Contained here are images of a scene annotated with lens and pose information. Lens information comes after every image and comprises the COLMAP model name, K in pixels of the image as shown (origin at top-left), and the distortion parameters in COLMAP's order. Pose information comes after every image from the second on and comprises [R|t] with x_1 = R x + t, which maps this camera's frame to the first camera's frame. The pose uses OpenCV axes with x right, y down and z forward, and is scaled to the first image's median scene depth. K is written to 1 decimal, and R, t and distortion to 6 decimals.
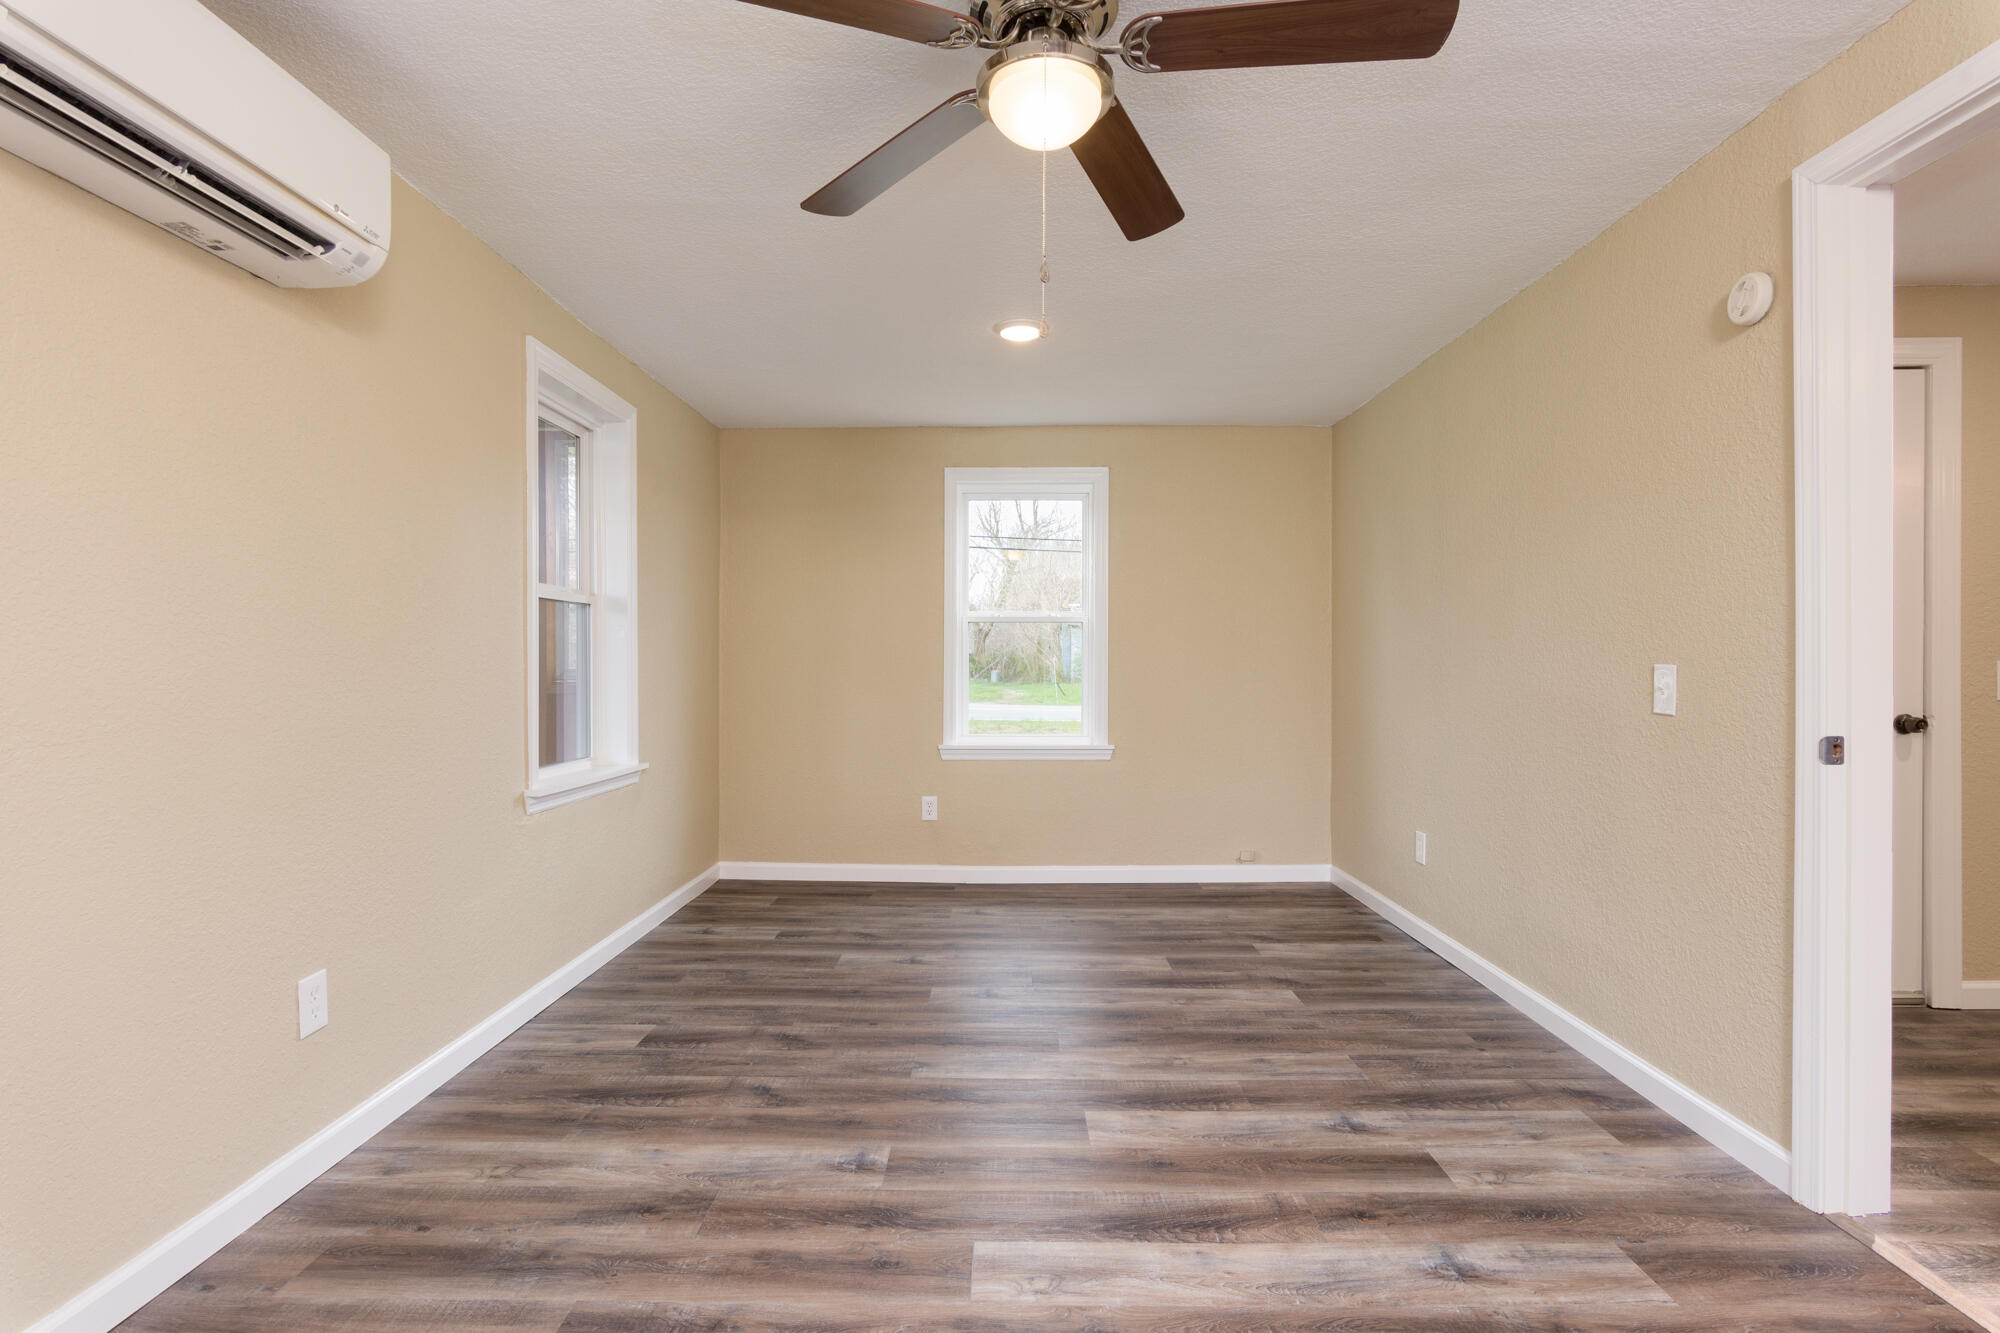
lens RADIAL K [[982.5, 0, 1005.6], [0, 982.5, 669.9], [0, 0, 1]] dist [-0.000466, 0.000573]
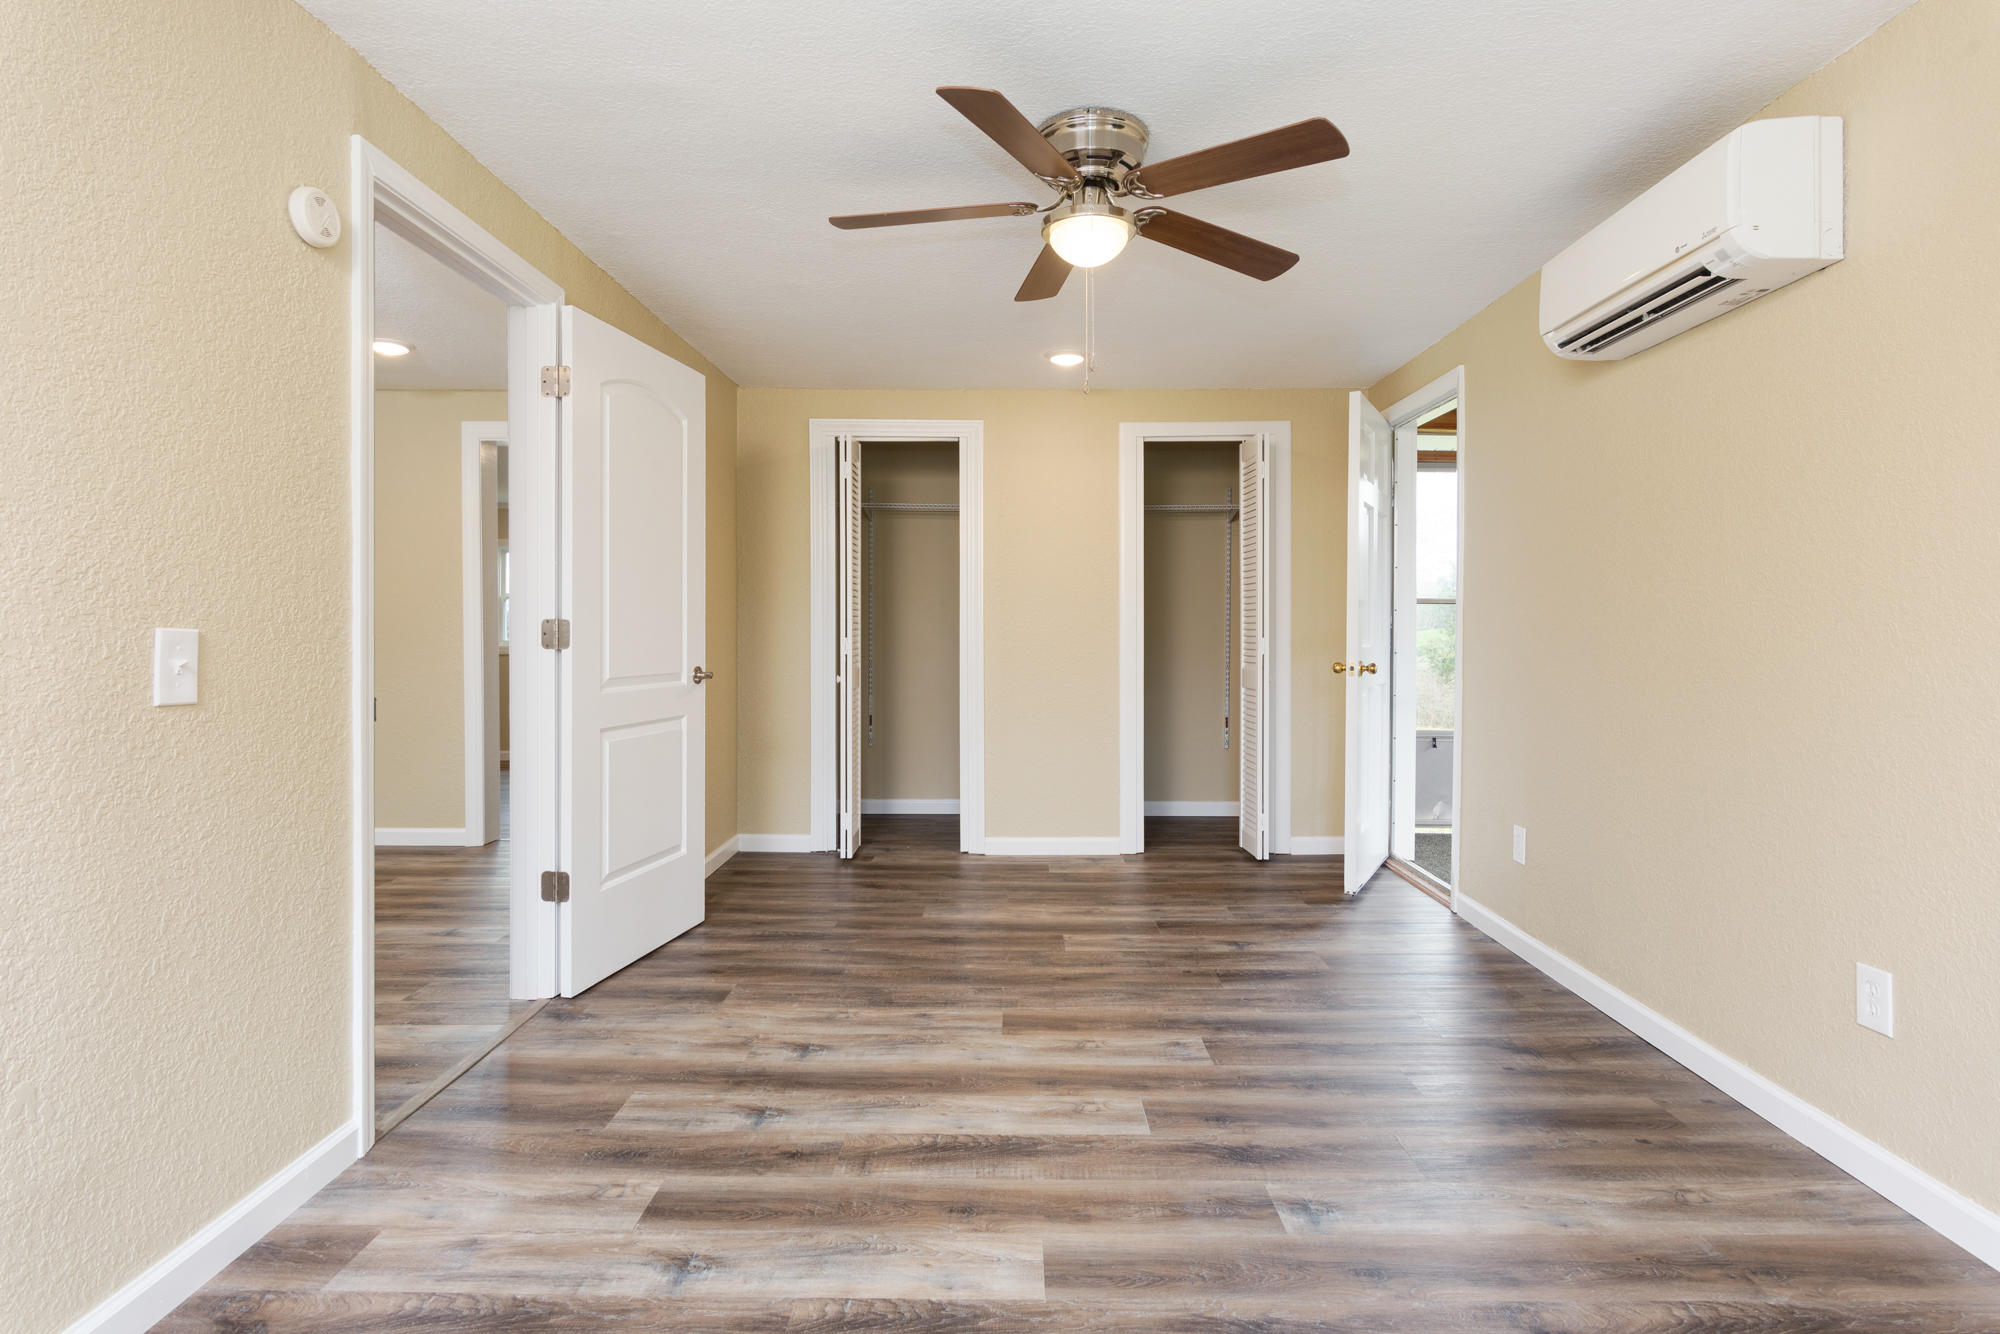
lens RADIAL K [[982.5, 0, 1001.0], [0, 982.5, 652.3], [0, 0, 1]] dist [-0.000466, 0.000573]
pose [[-0.999955, -0.003769, 0.008693, 0.126968], [-0.003482, 0.999454, 0.032849, -0.023051], [-0.008812, 0.032817, -0.999423, 1.984397]]
